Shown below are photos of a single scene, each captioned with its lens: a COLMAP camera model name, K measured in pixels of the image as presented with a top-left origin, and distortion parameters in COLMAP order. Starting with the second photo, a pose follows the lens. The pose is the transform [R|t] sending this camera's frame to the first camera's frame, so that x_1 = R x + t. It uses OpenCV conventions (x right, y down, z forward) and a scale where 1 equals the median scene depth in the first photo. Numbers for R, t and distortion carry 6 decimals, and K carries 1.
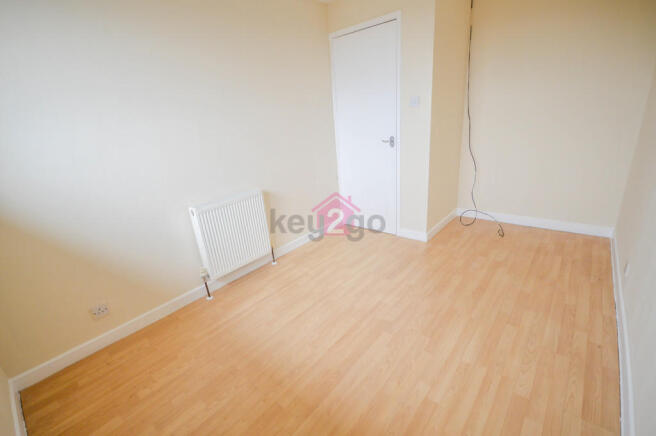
lens RADIAL K [[294.4, 0, 328.0], [0, 294.4, 218.0], [0, 0, 1]] dist [0.001629, -0.000176]
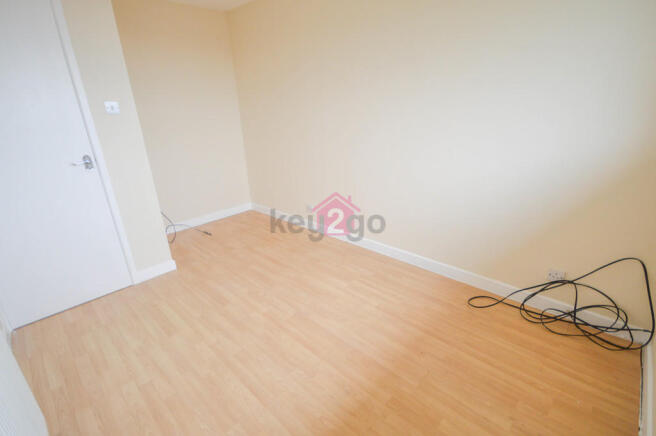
lens RADIAL K [[294.4, 0, 328.0], [0, 294.4, 218.0], [0, 0, 1]] dist [0.001629, -0.000176]
pose [[0.035142, -0.262562, 0.964275, -0.542781], [0.344934, 0.908765, 0.234876, -0.125995], [-0.937969, 0.324357, 0.122502, 0.492275]]
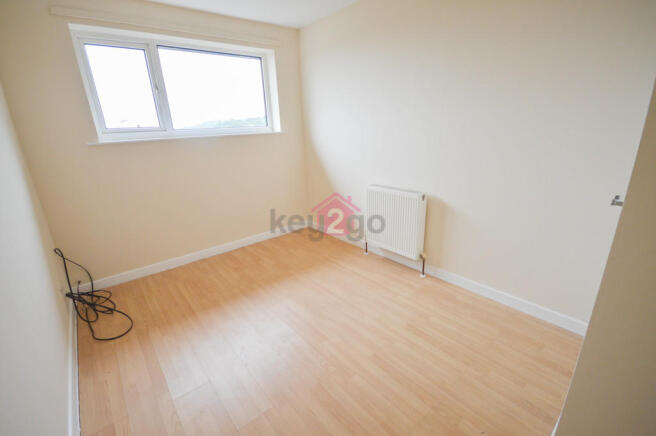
lens RADIAL K [[294.4, 0, 328.0], [0, 294.4, 218.0], [0, 0, 1]] dist [0.001629, -0.000176]
pose [[-0.164069, 0.389631, -0.906239, 0.710059], [-0.277107, 0.863491, 0.421420, -0.348694], [0.946728, 0.320267, -0.033702, 0.765833]]
